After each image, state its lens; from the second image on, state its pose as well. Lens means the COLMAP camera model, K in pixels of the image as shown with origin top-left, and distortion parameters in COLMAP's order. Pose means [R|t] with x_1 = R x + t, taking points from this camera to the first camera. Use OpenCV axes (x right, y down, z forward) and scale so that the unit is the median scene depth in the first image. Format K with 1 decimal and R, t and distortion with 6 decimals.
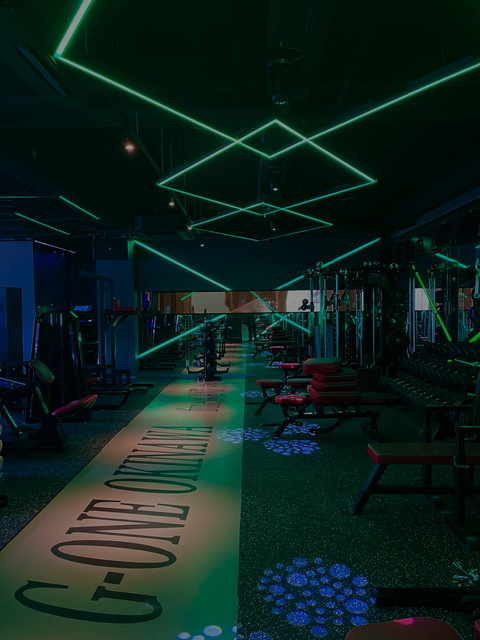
lens RADIAL K [[483.0, 0, 240.0], [0, 483.0, 320.0], [0, 0, 1]] dist [0.026513, -0.005779]
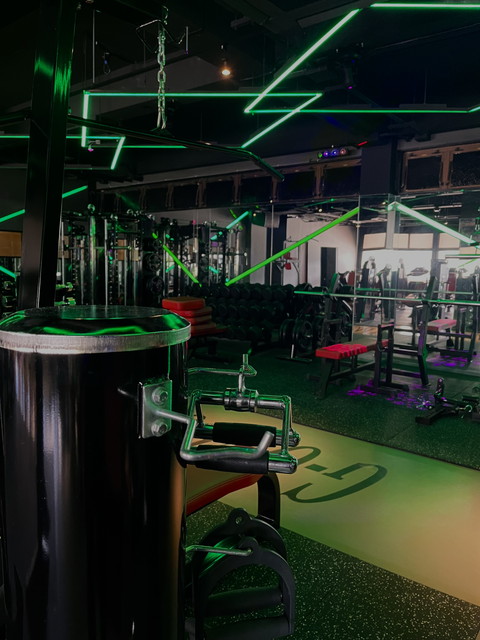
lens RADIAL K [[483.0, 0, 240.0], [0, 483.0, 320.0], [0, 0, 1]] dist [0.026513, -0.005779]
pose [[0.606836, -0.058644, 0.792661, -0.871148], [-0.014417, 0.996298, 0.084747, 0.048438], [-0.794697, -0.062855, 0.603744, 0.308690]]
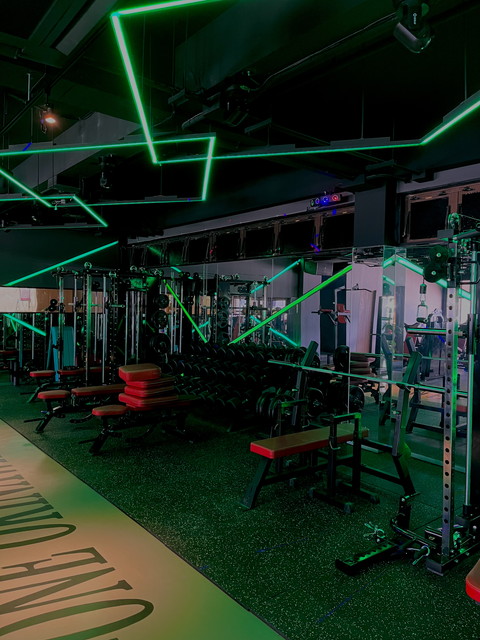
lens RADIAL K [[478.7, 0, 240.0], [0, 478.7, 320.0], [0, 0, 1]] dist [0.079910, -0.117260]
pose [[0.762902, 0.014181, 0.646358, -0.432719], [-0.019333, 0.999813, 0.000883, -0.026708], [-0.646225, -0.013170, 0.763033, 0.155646]]
